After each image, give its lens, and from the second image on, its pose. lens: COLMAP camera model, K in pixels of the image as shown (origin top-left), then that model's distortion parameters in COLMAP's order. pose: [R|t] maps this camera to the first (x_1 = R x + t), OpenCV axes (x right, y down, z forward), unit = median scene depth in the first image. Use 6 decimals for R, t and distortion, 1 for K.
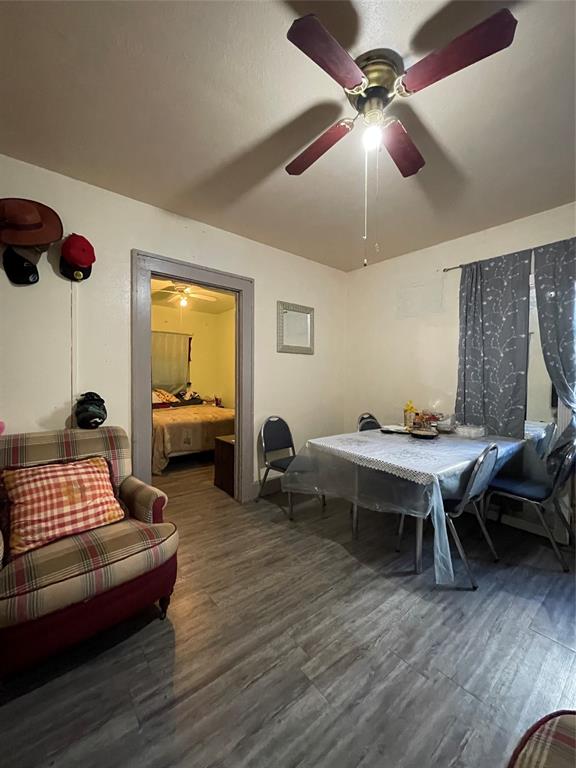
lens RADIAL K [[304.7, 0, 288.2], [0, 304.7, 384.2], [0, 0, 1]] dist [-0.000886, -0.000032]
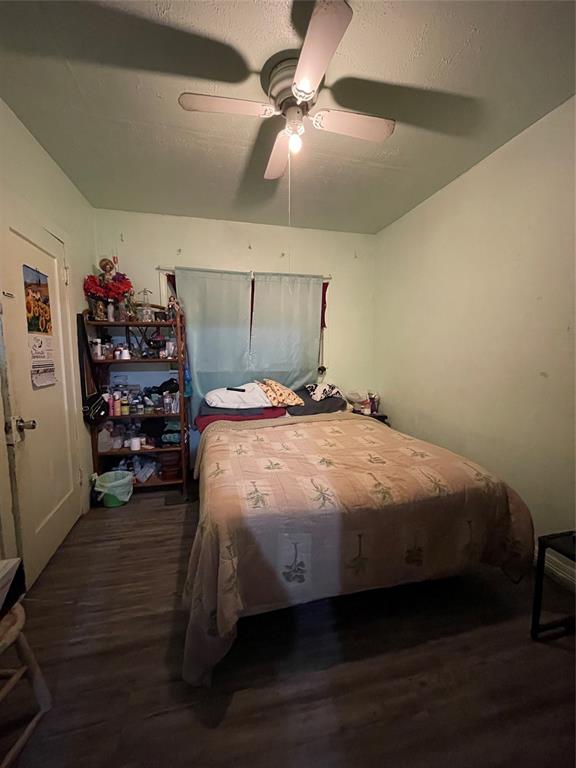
lens RADIAL K [[304.7, 0, 287.2], [0, 304.7, 387.3], [0, 0, 1]] dist [-0.000886, -0.000032]
pose [[0.895479, 0.041011, -0.443211, -0.140975], [-0.001820, 0.996075, 0.088493, -0.018552], [0.445100, -0.078437, 0.892039, 0.495316]]
